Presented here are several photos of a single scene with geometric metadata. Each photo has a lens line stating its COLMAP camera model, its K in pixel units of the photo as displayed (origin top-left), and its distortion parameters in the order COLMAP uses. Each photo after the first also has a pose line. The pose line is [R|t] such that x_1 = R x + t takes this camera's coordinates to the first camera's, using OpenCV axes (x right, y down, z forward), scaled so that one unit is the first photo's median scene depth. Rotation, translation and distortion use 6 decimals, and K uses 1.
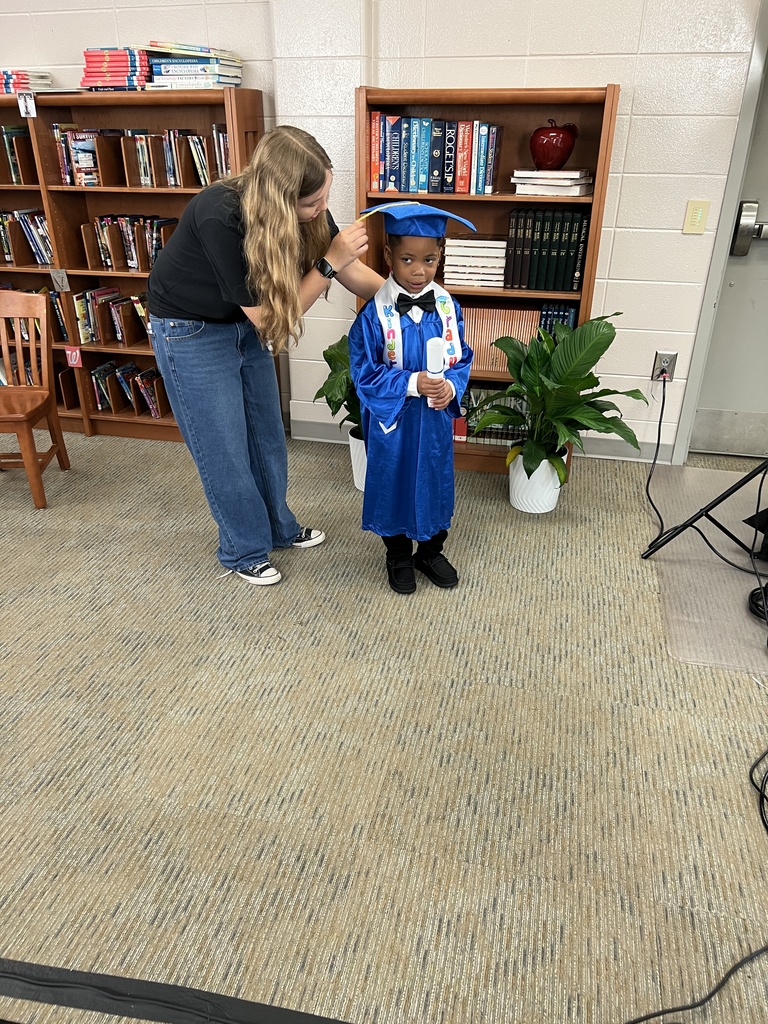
lens RADIAL K [[750.2, 0, 384.7], [0, 750.2, 510.6], [0, 0, 1]] dist [0.006867, -0.004792]
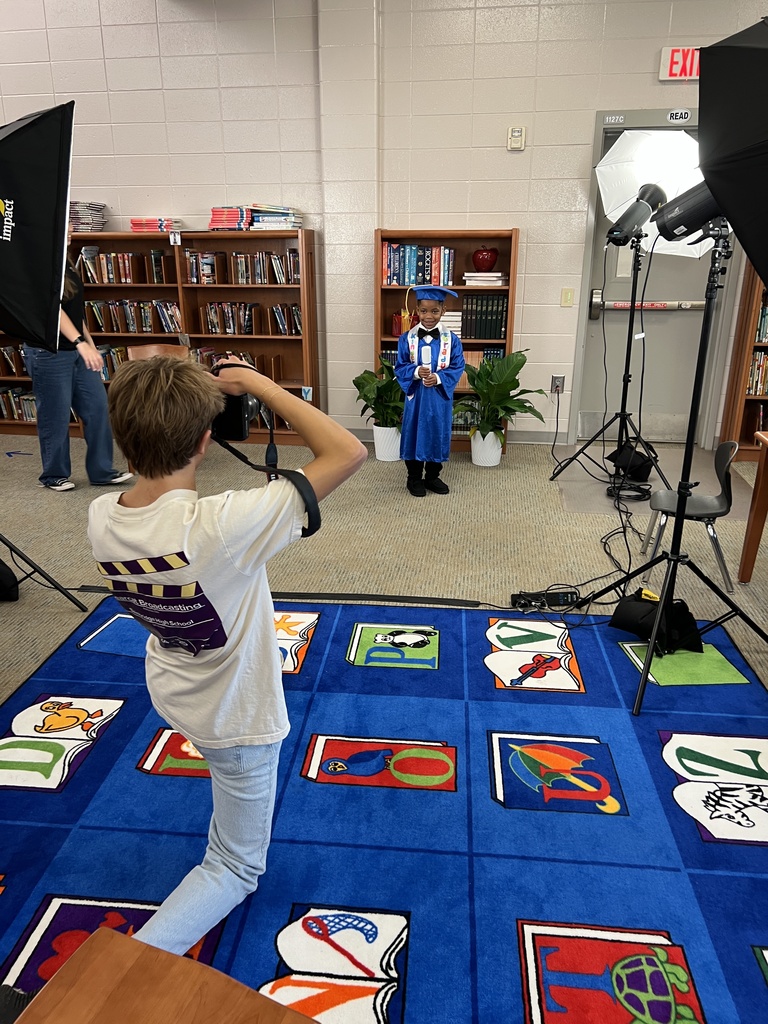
lens RADIAL K [[750.2, 0, 385.3], [0, 750.2, 505.9], [0, 0, 1]] dist [0.006867, -0.004792]
pose [[0.995886, -0.032159, 0.084721, -0.176947], [0.043678, 0.989491, -0.137837, 0.319391], [-0.079398, 0.140970, 0.986825, -0.639915]]
